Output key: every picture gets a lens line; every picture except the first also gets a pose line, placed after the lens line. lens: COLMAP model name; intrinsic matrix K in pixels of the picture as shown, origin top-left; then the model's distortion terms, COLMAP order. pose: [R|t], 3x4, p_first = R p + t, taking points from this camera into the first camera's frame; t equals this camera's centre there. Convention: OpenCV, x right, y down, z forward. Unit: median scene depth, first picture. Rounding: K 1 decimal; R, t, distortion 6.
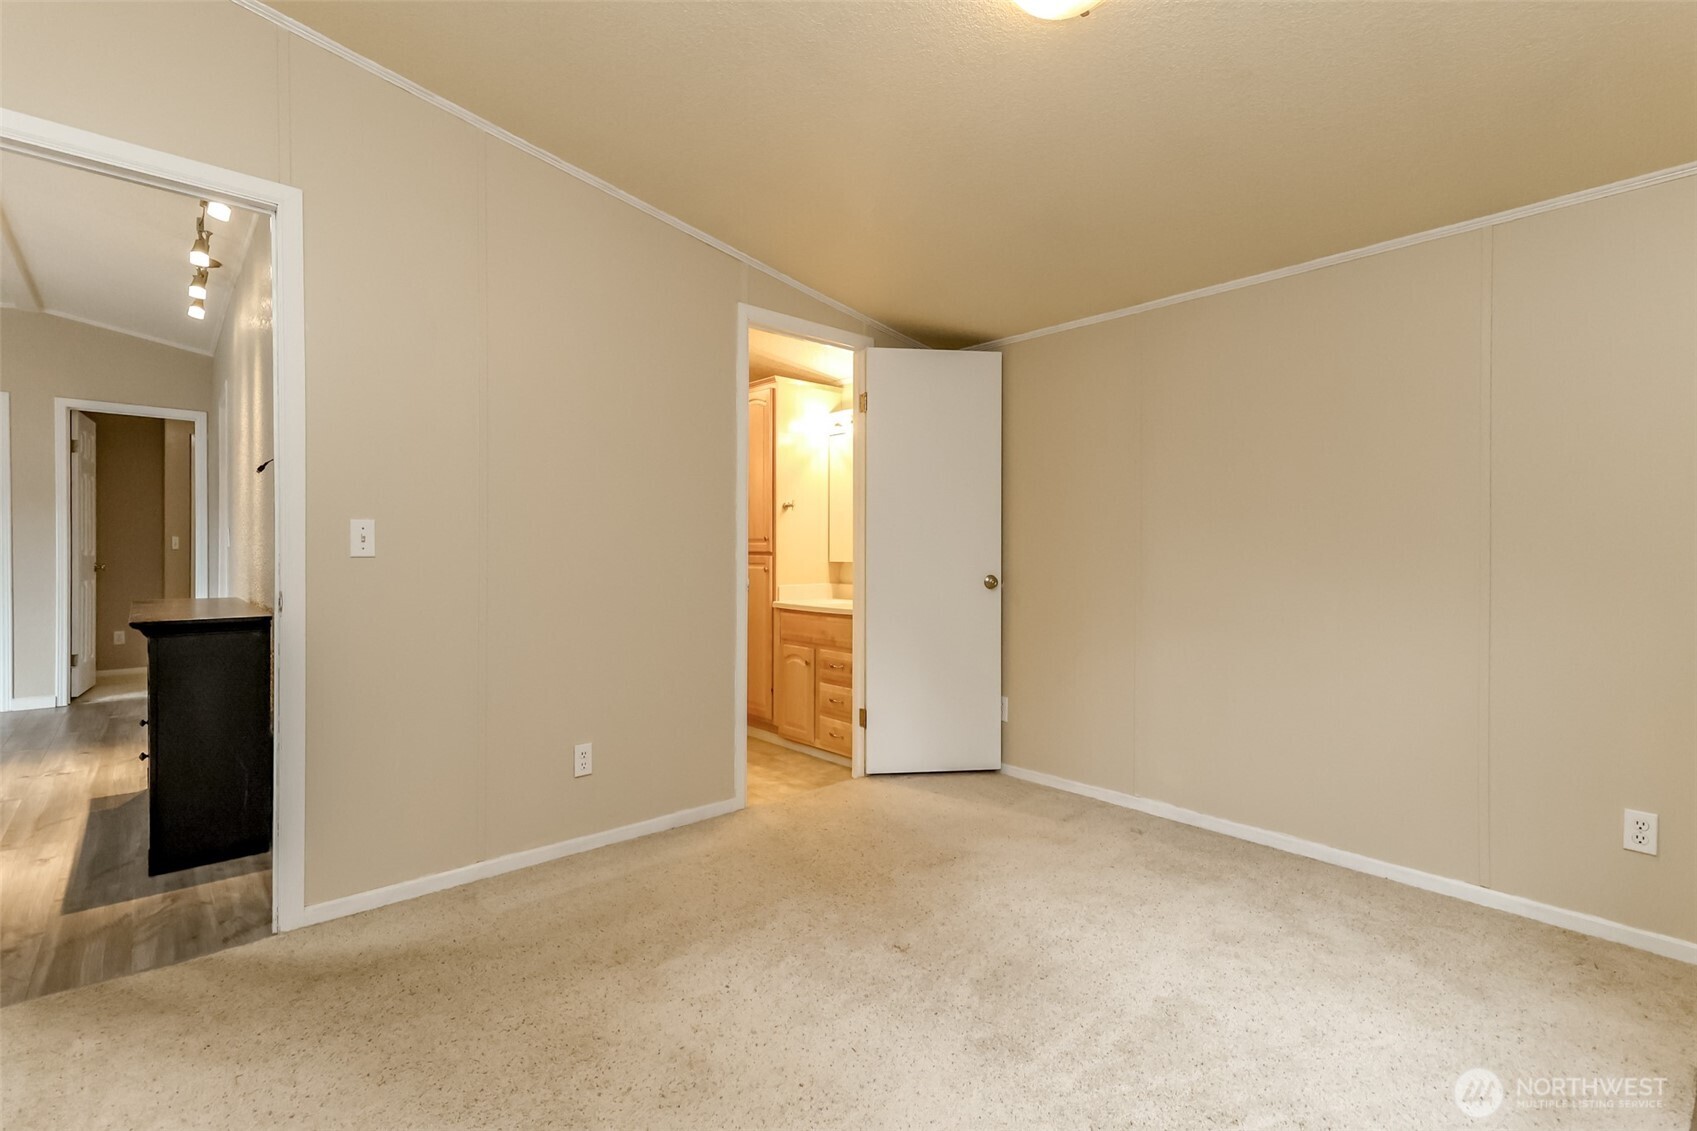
lens RADIAL K [[759.6, 0, 856.2], [0, 759.6, 556.8], [0, 0, 1]] dist [0.000990, -0.000379]
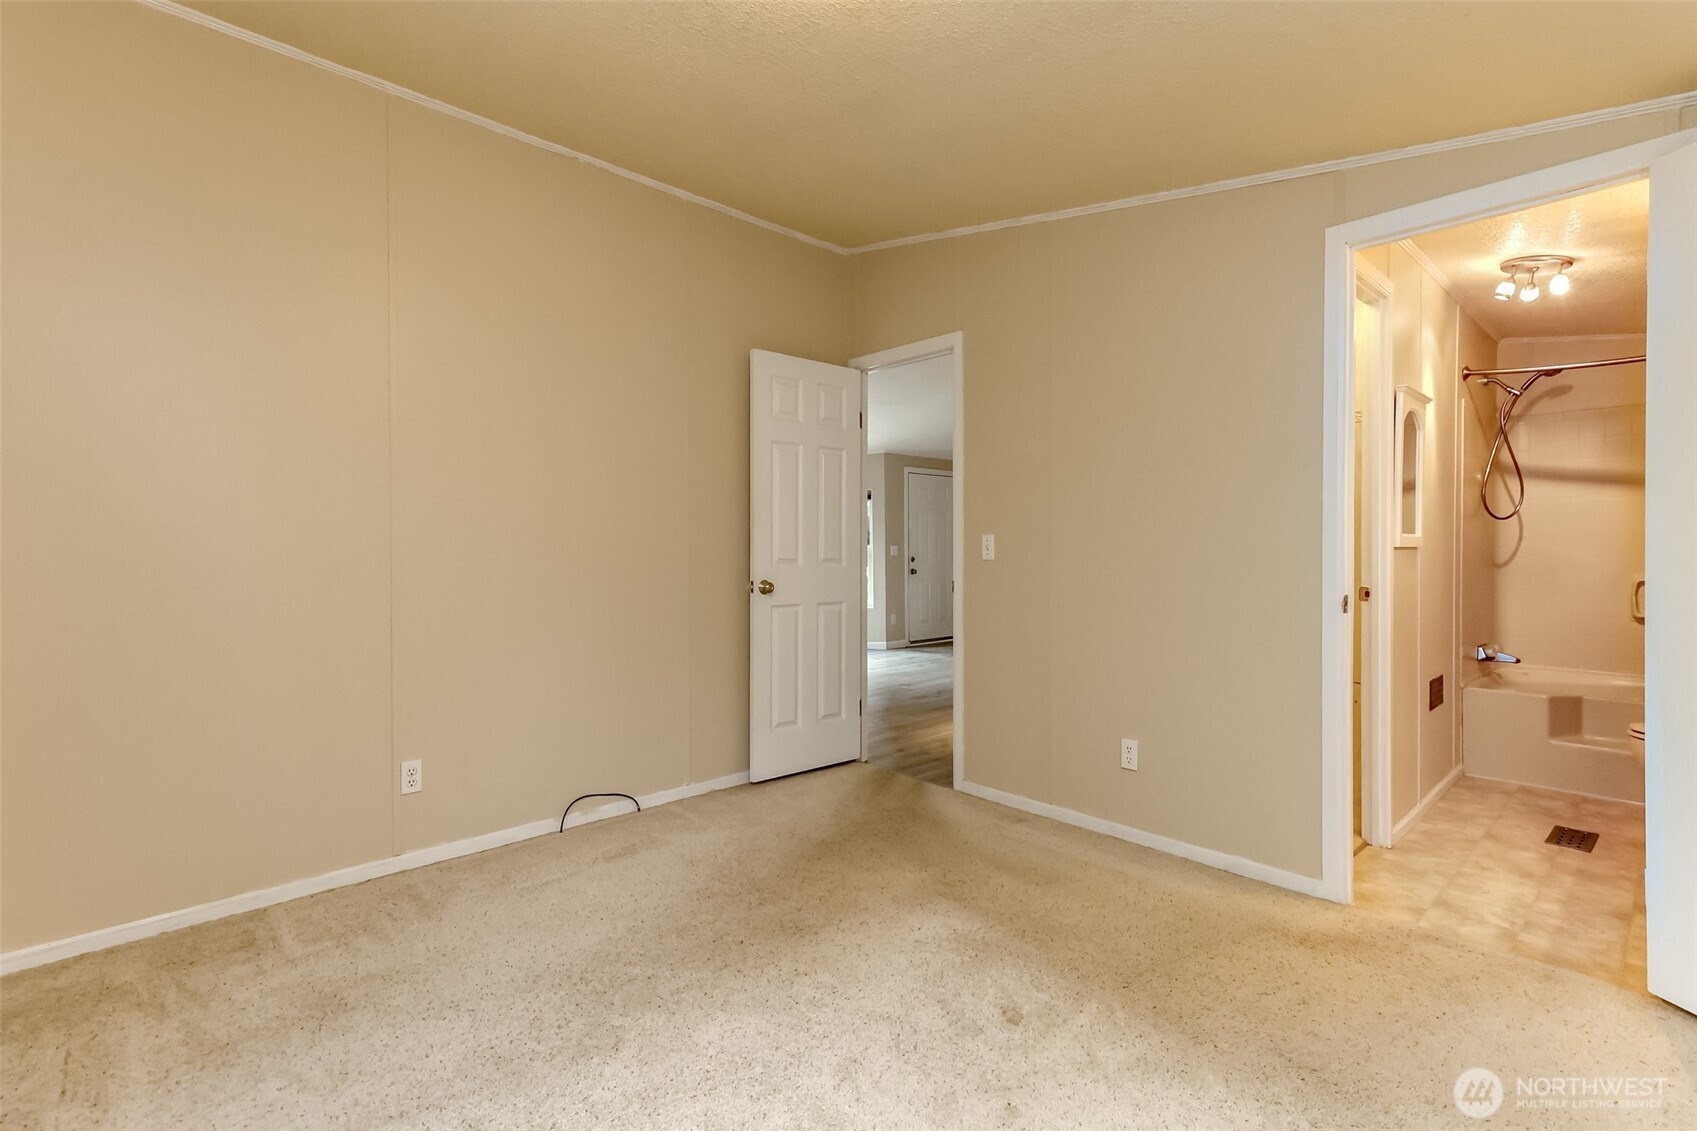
lens RADIAL K [[759.6, 0, 856.2], [0, 759.6, 556.8], [0, 0, 1]] dist [0.000990, -0.000379]
pose [[0.004857, 0.001519, -0.999987, 0.798252], [-0.004220, 0.999990, 0.001498, -0.007619], [0.999979, 0.004212, 0.004863, 0.709499]]
